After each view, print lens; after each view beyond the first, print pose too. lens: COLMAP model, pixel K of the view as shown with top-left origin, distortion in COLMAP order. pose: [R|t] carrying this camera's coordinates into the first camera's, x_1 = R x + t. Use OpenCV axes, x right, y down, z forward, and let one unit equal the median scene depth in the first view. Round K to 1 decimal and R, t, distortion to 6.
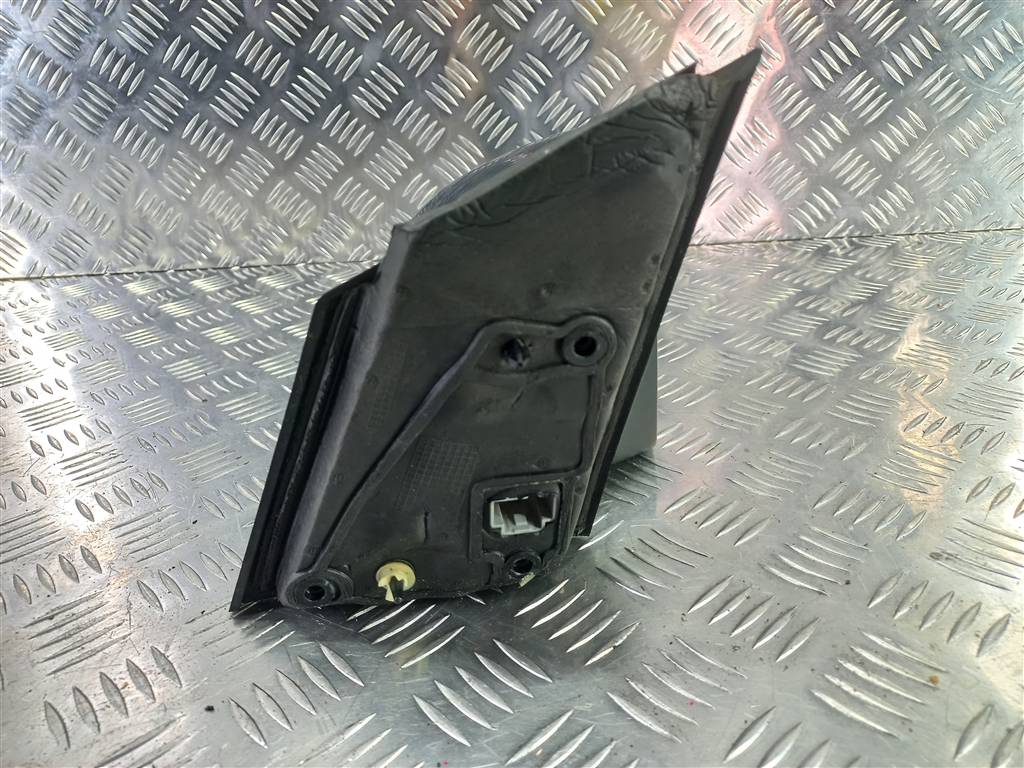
lens RADIAL K [[807.7, 0, 518.8], [0, 807.7, 383.2], [0, 0, 1]] dist [-0.018482, 0.028630]
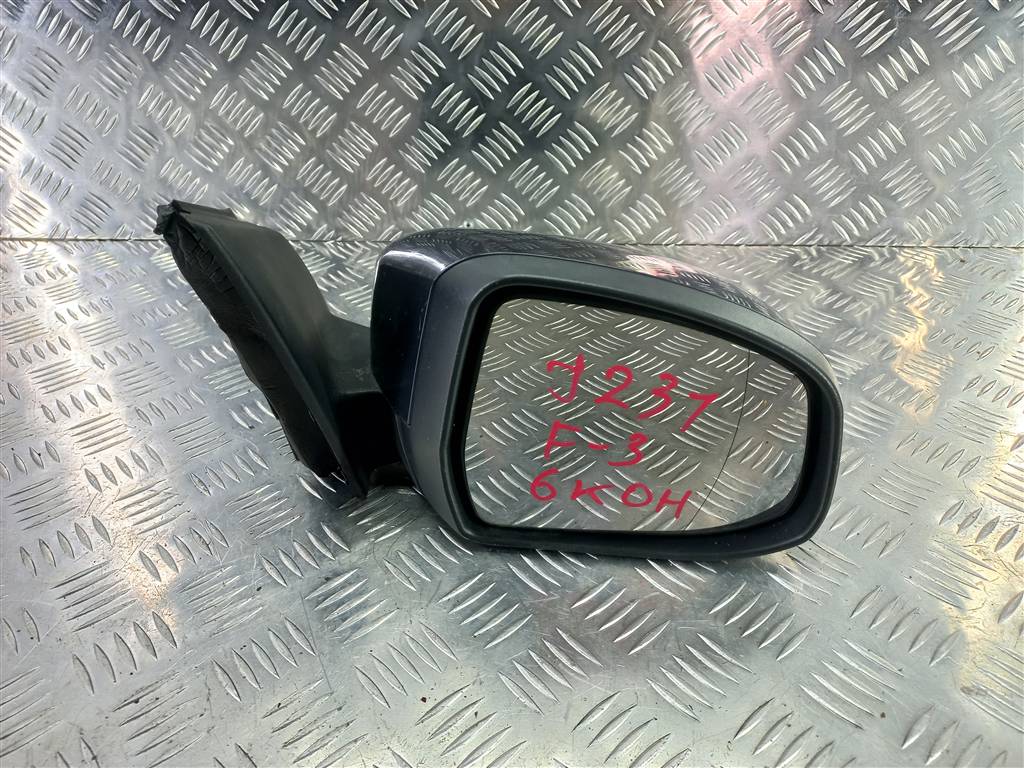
lens RADIAL K [[807.7, 0, 506.6], [0, 807.7, 382.3], [0, 0, 1]] dist [-0.018482, 0.028630]
pose [[0.998713, 0.050345, 0.006221, -0.057380], [-0.050692, 0.985865, 0.159687, -0.158951], [0.001906, -0.159797, 0.987148, 0.005467]]
